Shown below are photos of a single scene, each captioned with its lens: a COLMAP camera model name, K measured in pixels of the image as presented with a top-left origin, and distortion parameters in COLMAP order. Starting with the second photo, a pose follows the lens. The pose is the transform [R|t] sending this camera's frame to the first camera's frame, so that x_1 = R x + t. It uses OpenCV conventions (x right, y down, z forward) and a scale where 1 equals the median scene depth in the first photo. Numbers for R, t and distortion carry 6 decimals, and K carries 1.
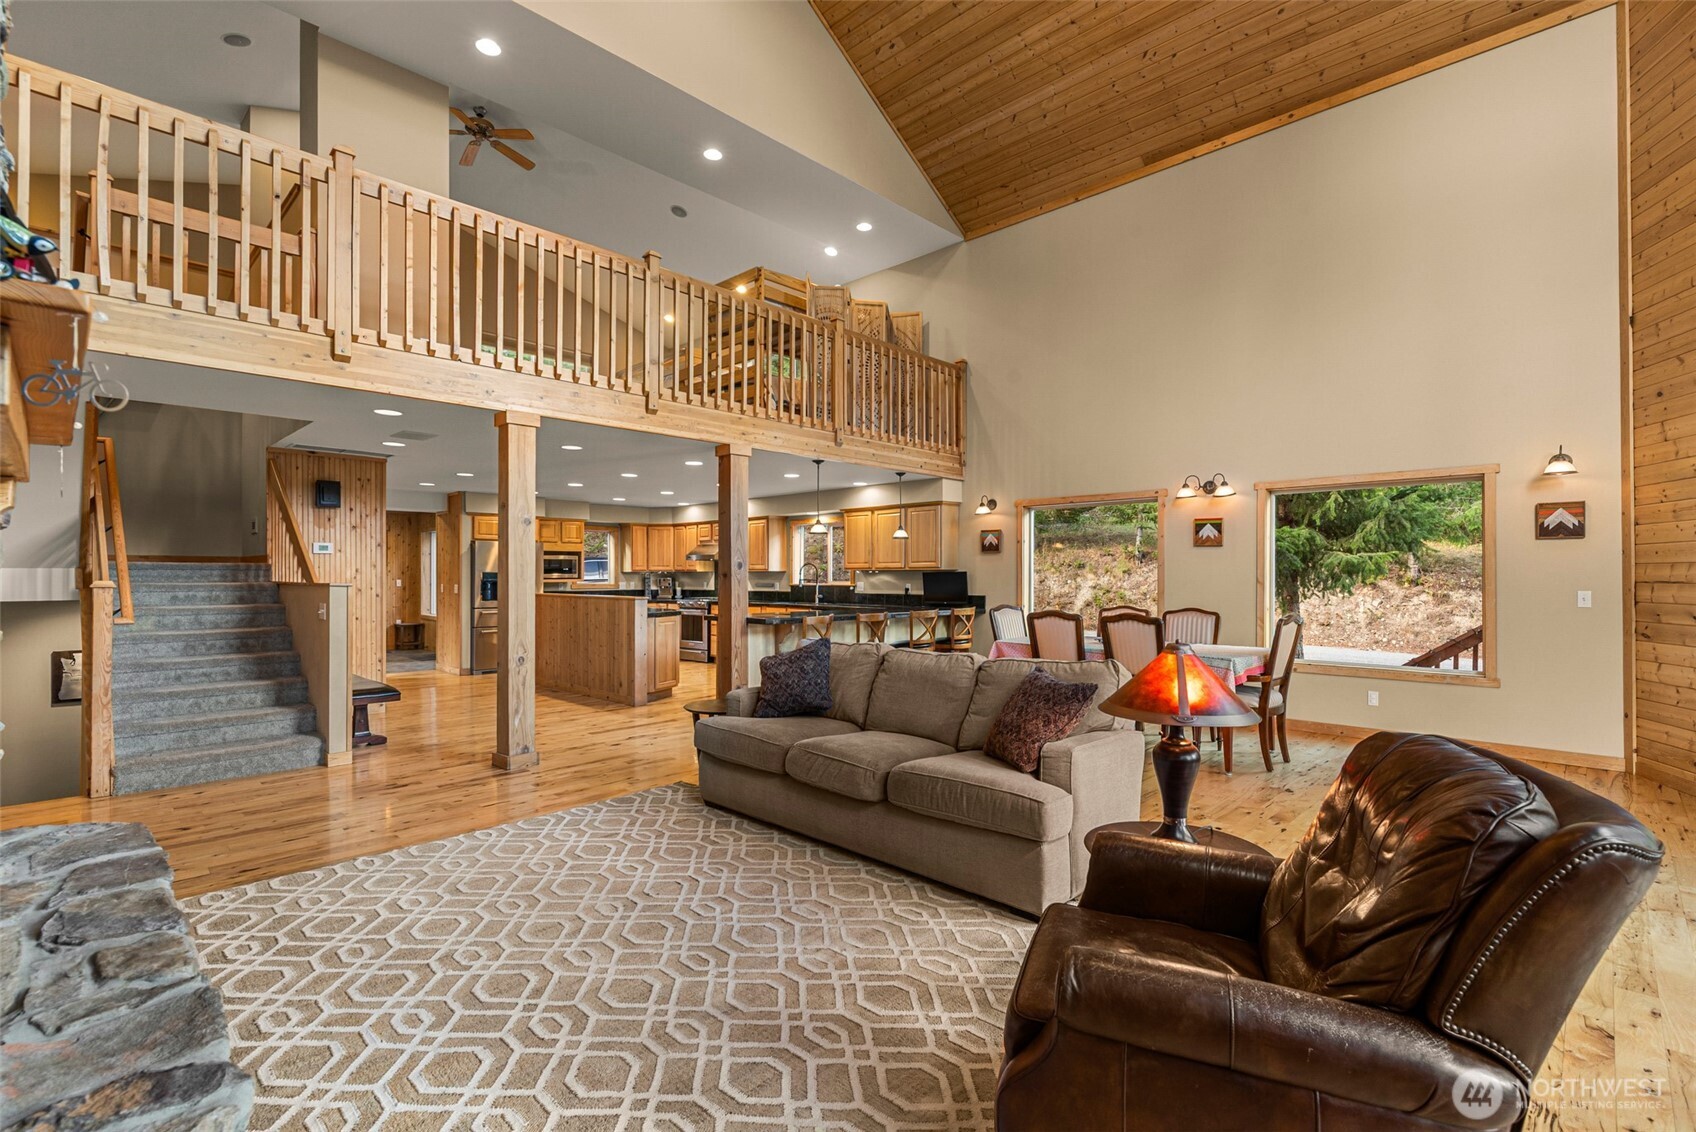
lens RADIAL K [[775.9, 0, 853.0], [0, 775.9, 573.0], [0, 0, 1]] dist [-0.002649, -0.000296]
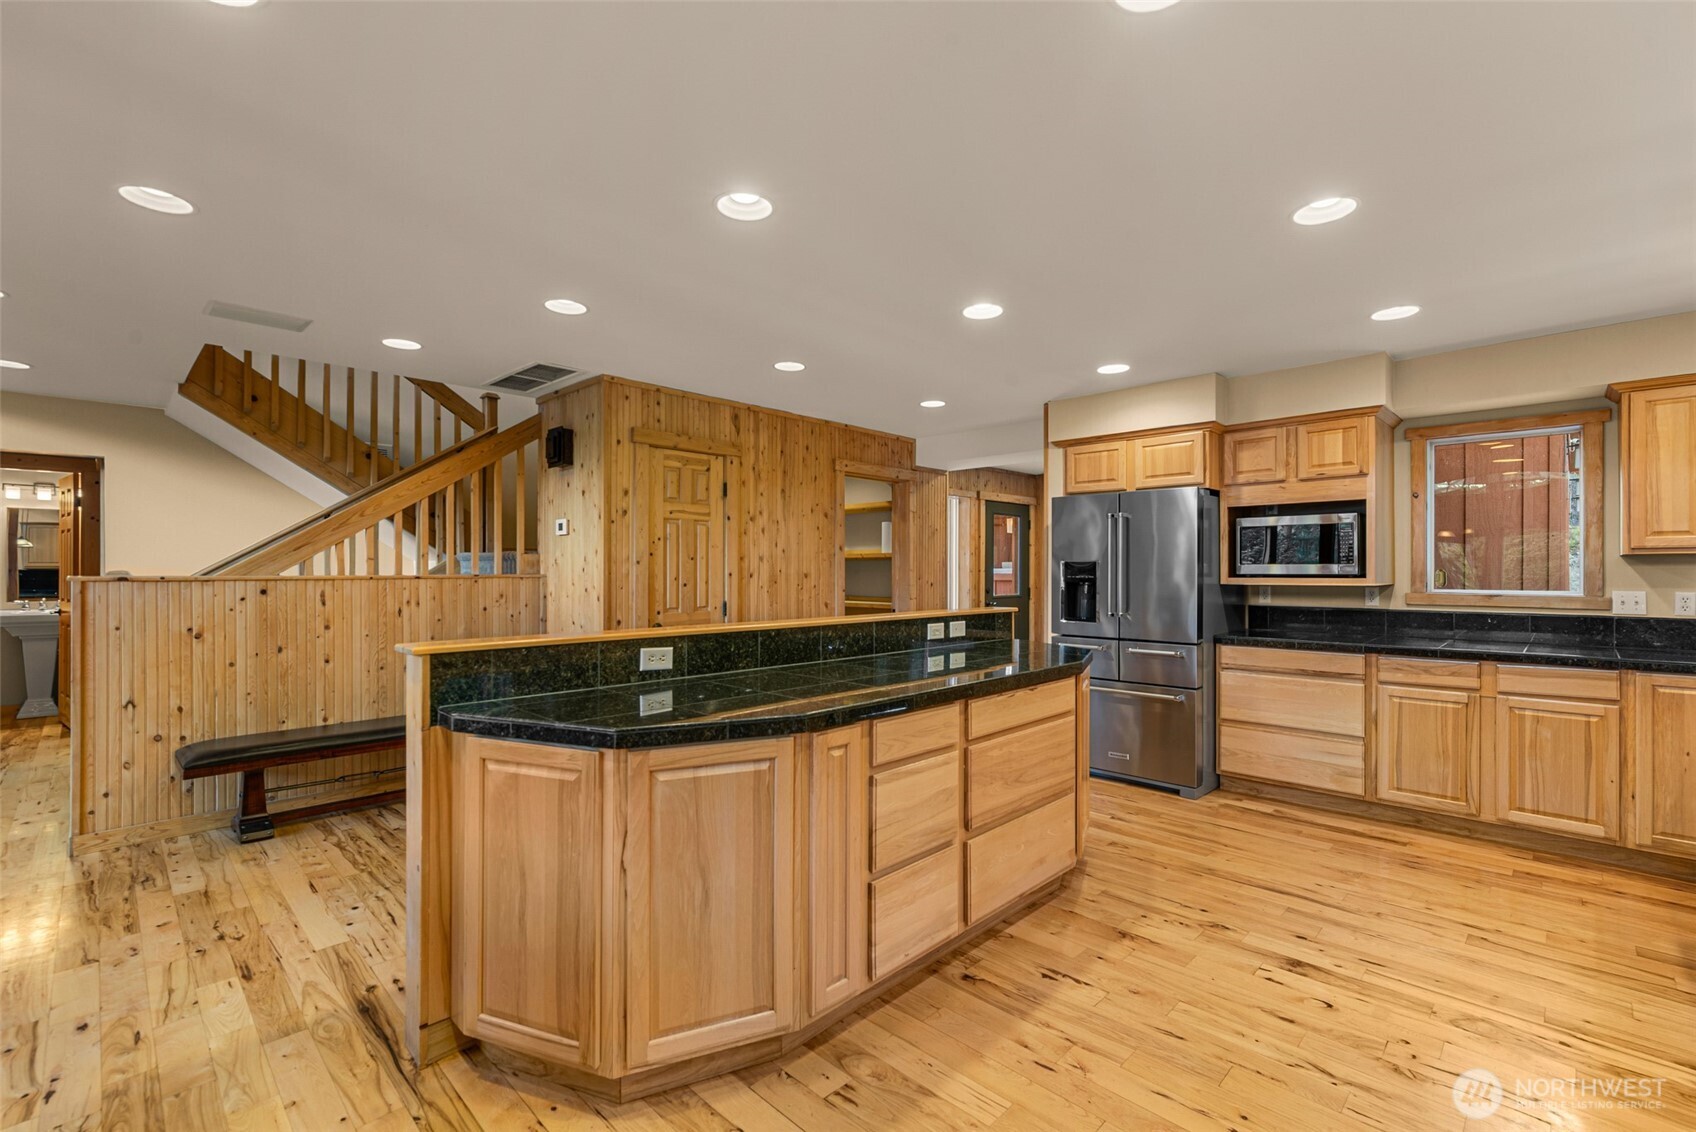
lens RADIAL K [[740.2, 0, 853.9], [0, 740.2, 571.4], [0, 0, 1]] dist [0.000726, 0.000215]
pose [[-0.001488, 0.001230, -0.999998, -0.023258], [0.001498, 0.999998, 0.001228, 0.005949], [0.999998, -0.001497, -0.001490, 1.085221]]
